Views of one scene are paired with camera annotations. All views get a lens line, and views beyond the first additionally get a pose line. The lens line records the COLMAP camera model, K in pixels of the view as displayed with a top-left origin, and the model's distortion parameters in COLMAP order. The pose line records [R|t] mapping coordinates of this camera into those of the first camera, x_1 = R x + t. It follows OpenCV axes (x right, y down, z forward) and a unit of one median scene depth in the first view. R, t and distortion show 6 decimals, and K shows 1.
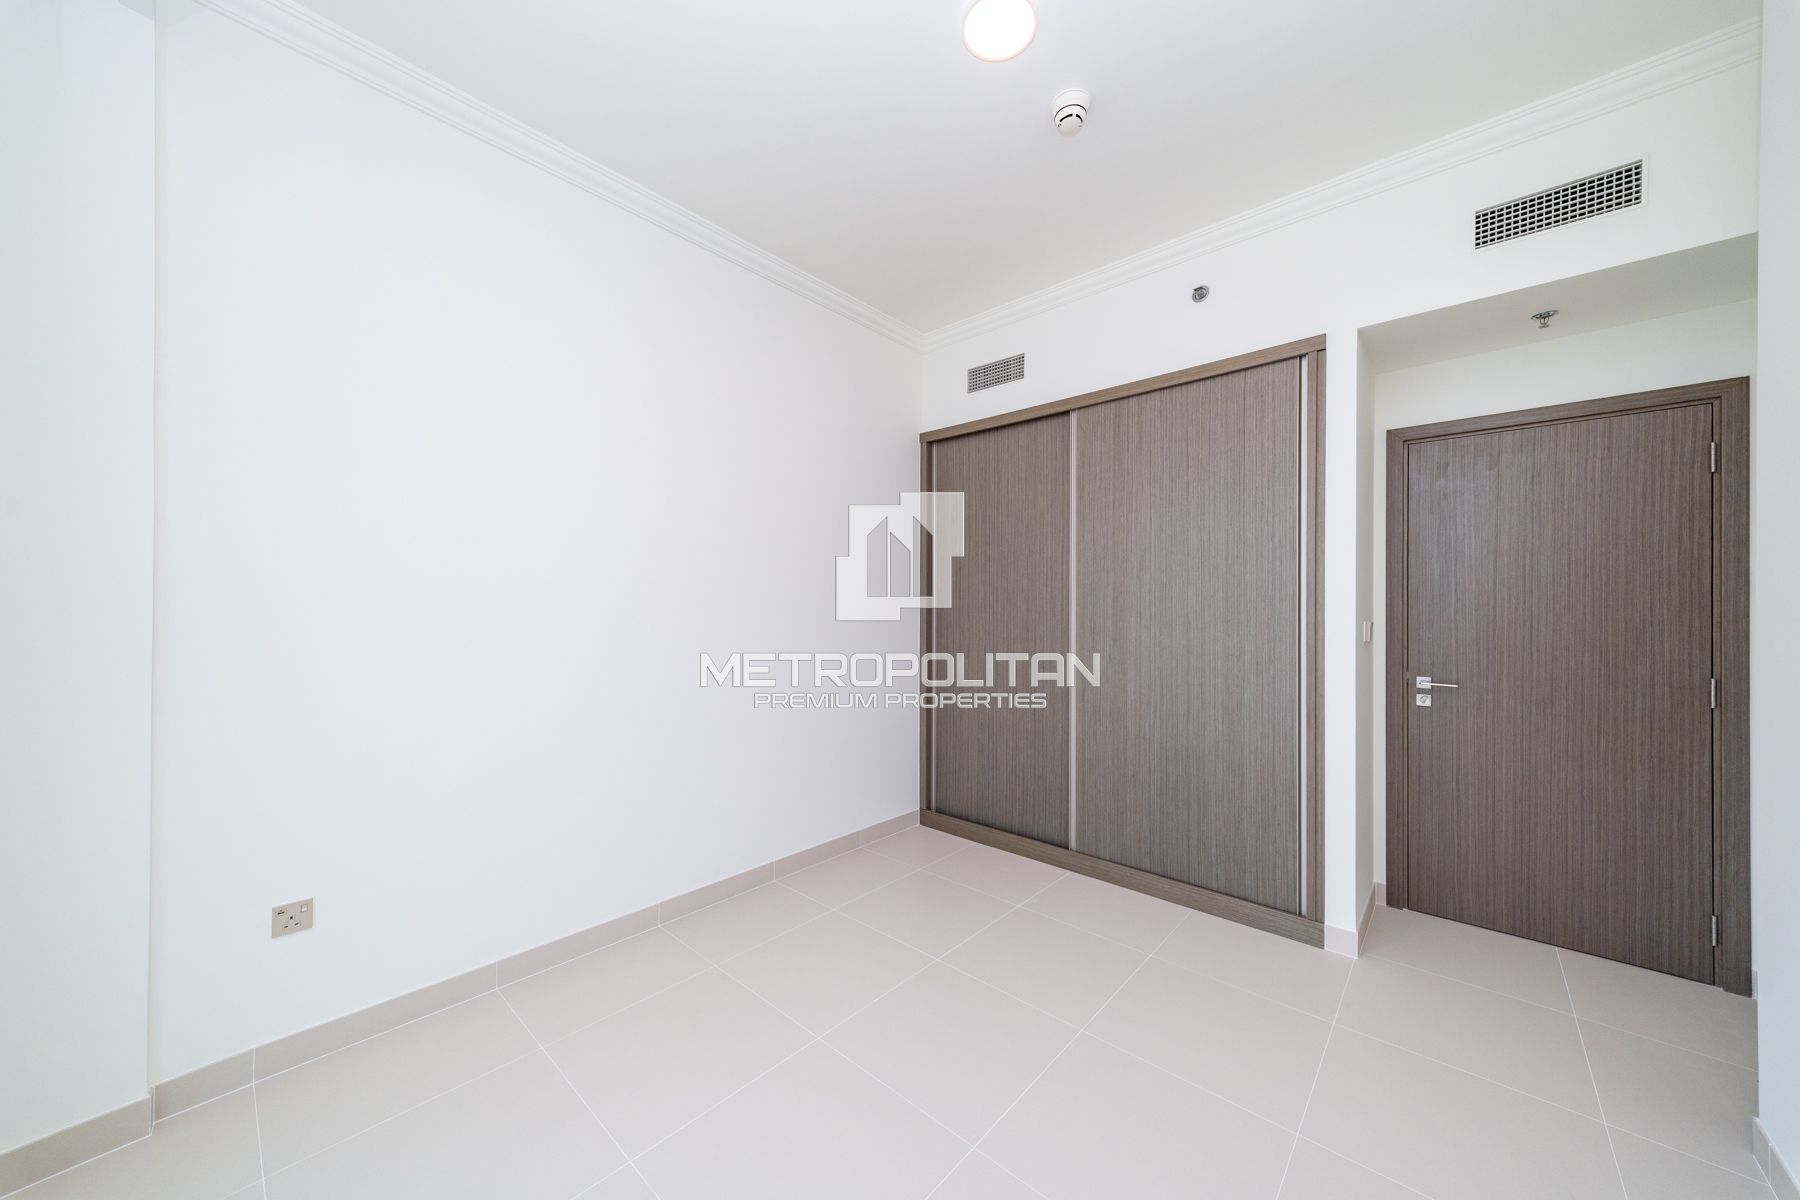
lens RADIAL K [[627.2, 0, 896.2], [0, 627.2, 601.7], [0, 0, 1]] dist [0.017080, -0.006646]
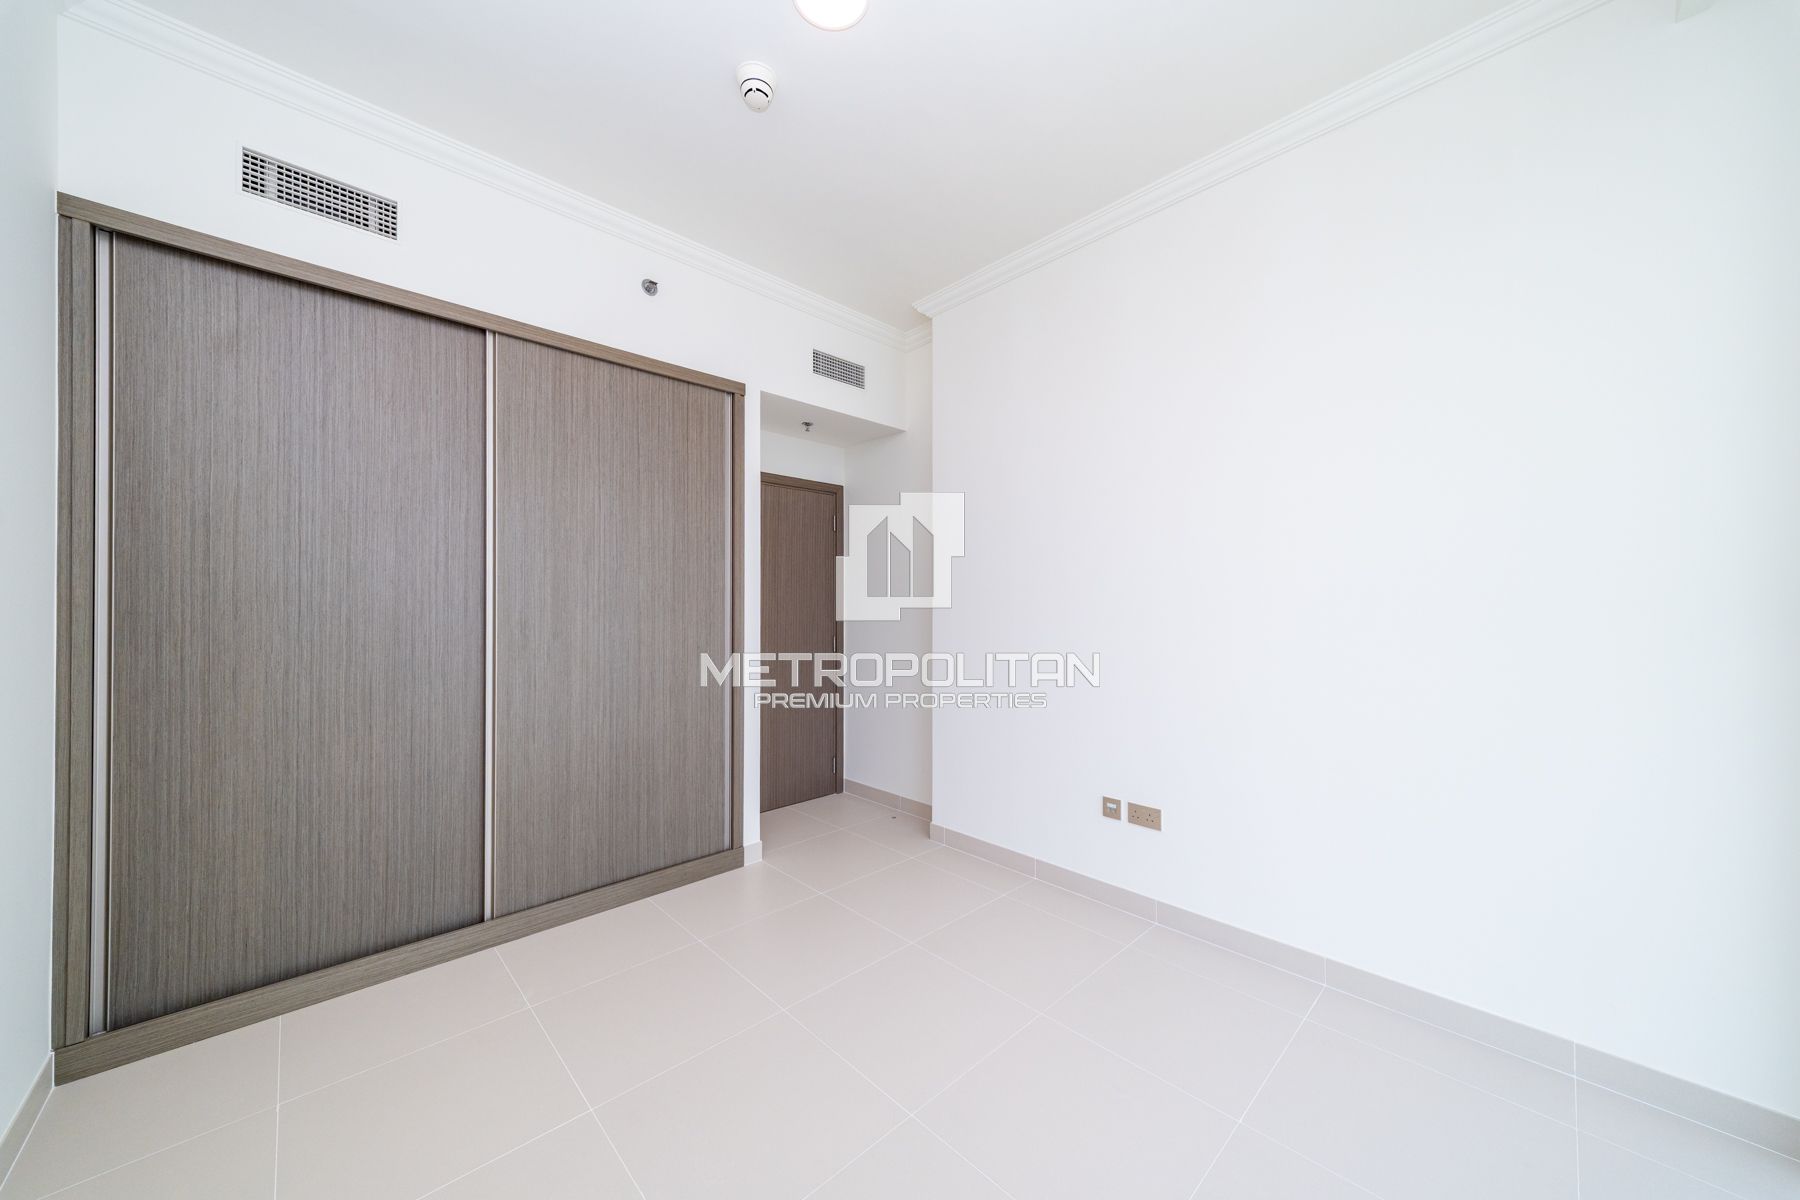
lens RADIAL K [[627.2, 0, 896.2], [0, 627.2, 601.7], [0, 0, 1]] dist [0.017080, -0.006646]
pose [[0.071153, 0.006750, 0.997443, -0.456193], [-0.012724, 0.999902, -0.005859, 0.015746], [-0.997384, -0.012275, 0.071232, 0.487296]]
